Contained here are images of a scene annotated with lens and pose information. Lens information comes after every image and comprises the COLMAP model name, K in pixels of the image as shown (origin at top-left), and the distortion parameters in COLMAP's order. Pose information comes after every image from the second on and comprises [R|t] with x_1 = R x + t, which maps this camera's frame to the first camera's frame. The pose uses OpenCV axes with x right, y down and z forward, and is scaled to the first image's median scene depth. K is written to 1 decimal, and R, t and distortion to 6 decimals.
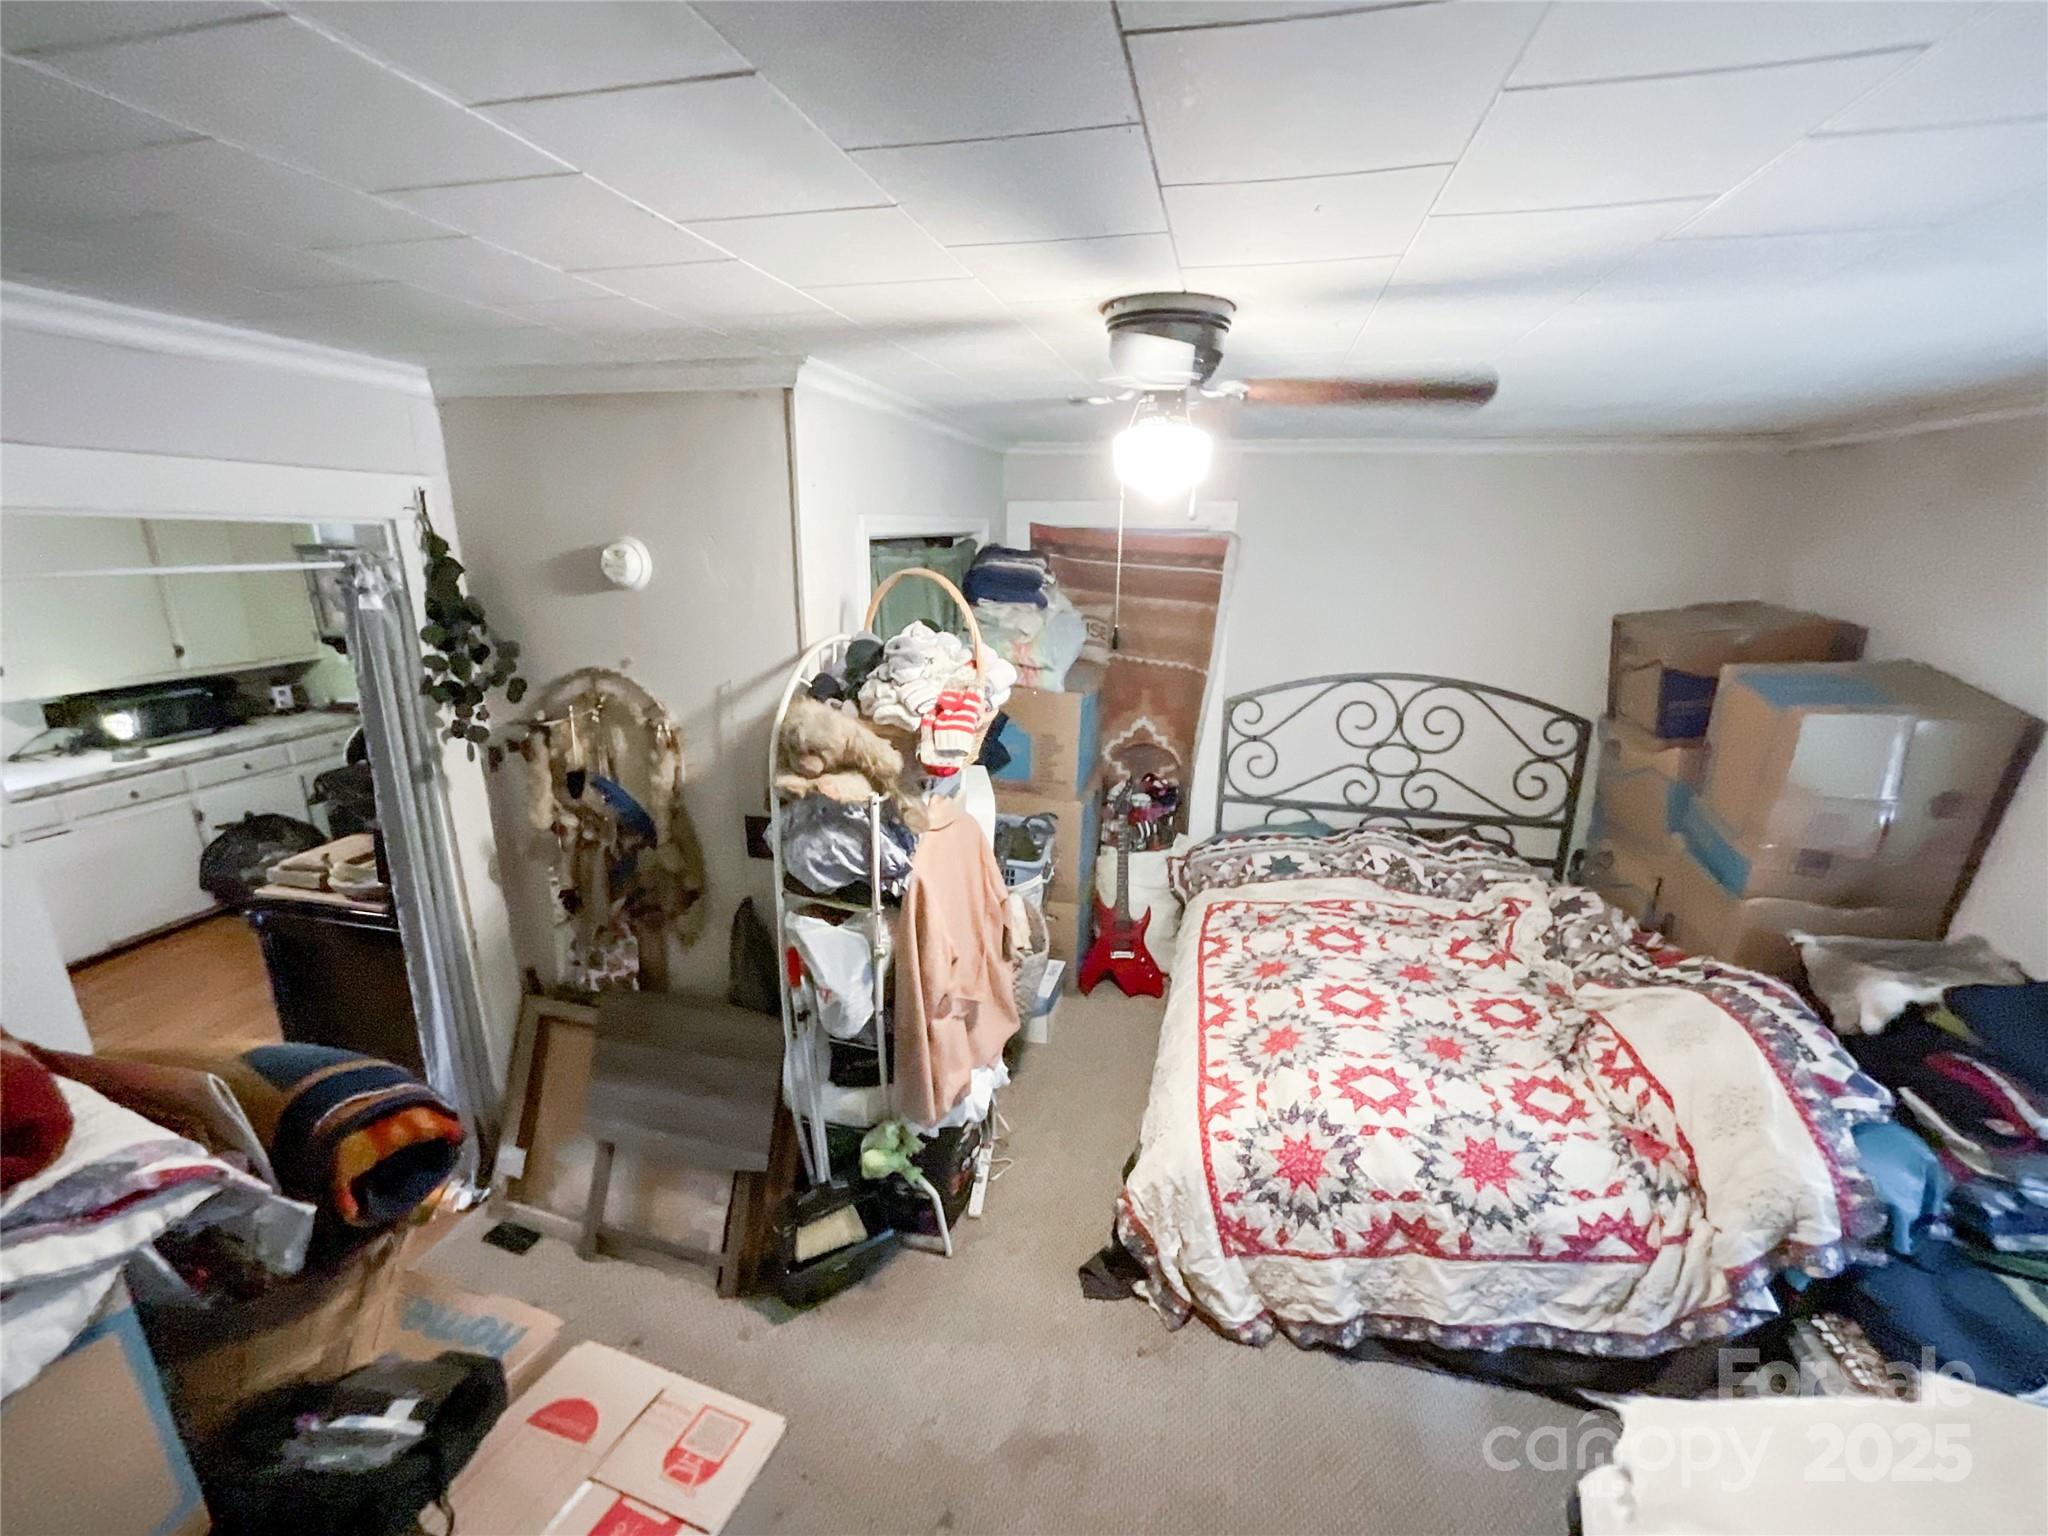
lens RADIAL K [[848.2, 0, 1016.9], [0, 848.2, 774.9], [0, 0, 1]] dist [-0.014494, 0.005886]
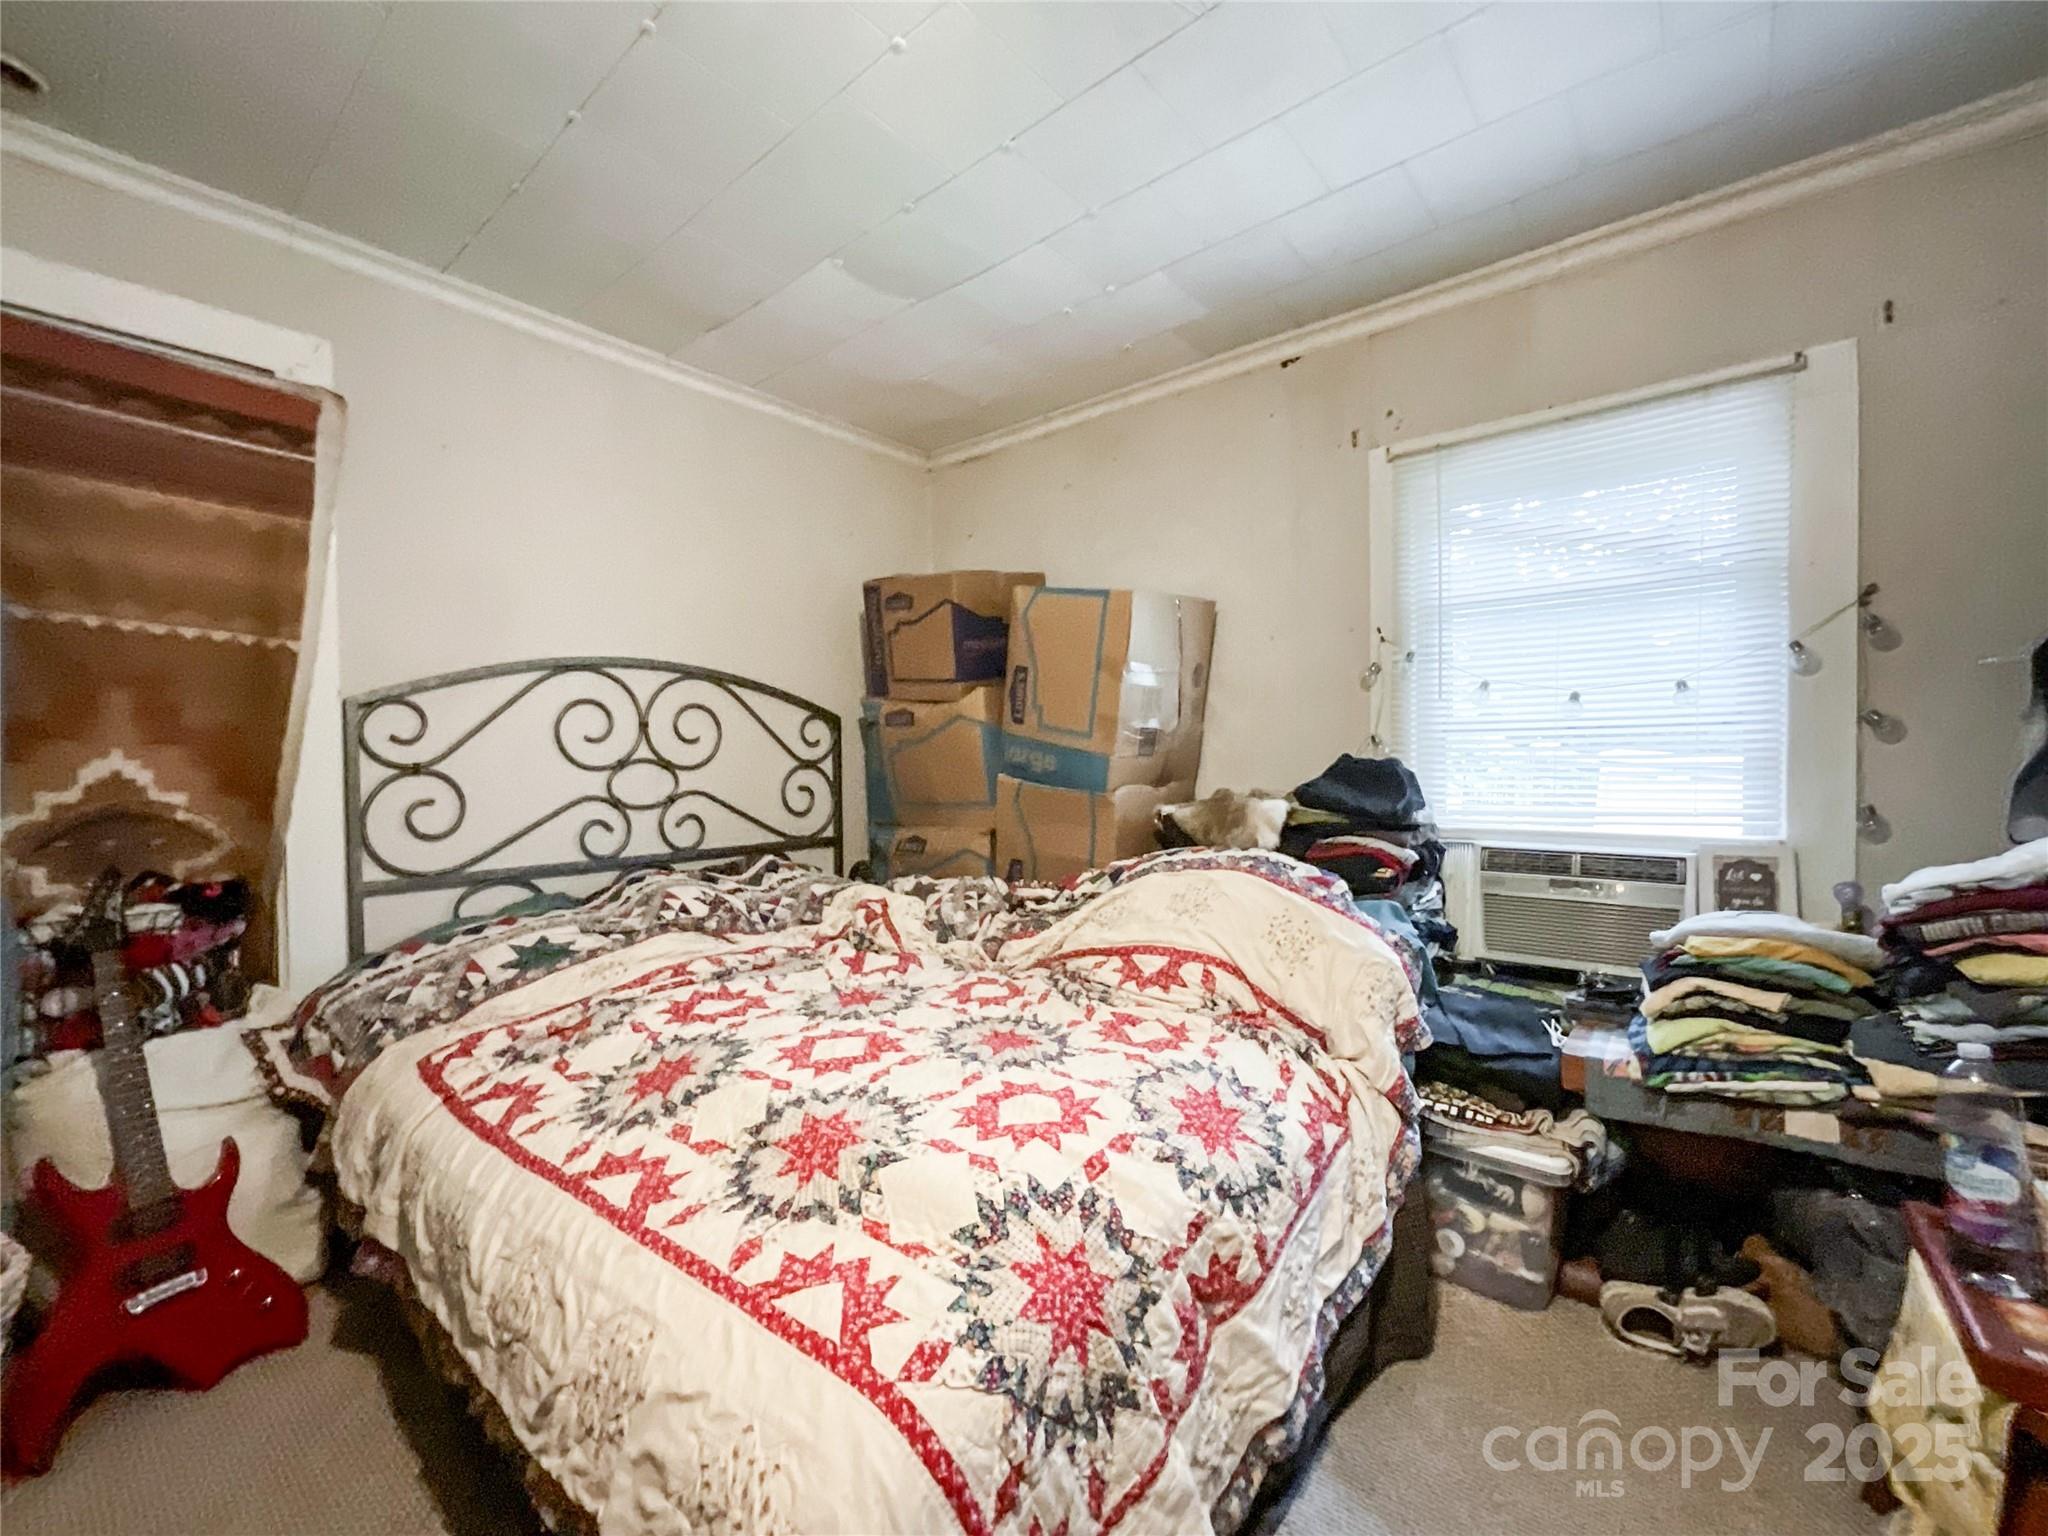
lens RADIAL K [[848.2, 0, 1032.2], [0, 848.2, 769.3], [0, 0, 1]] dist [-0.014494, 0.005886]
pose [[0.433251, -0.026481, 0.900884, -0.050794], [0.264473, 0.959299, -0.098992, 0.130530], [-0.861596, 0.281148, 0.422620, 0.436329]]
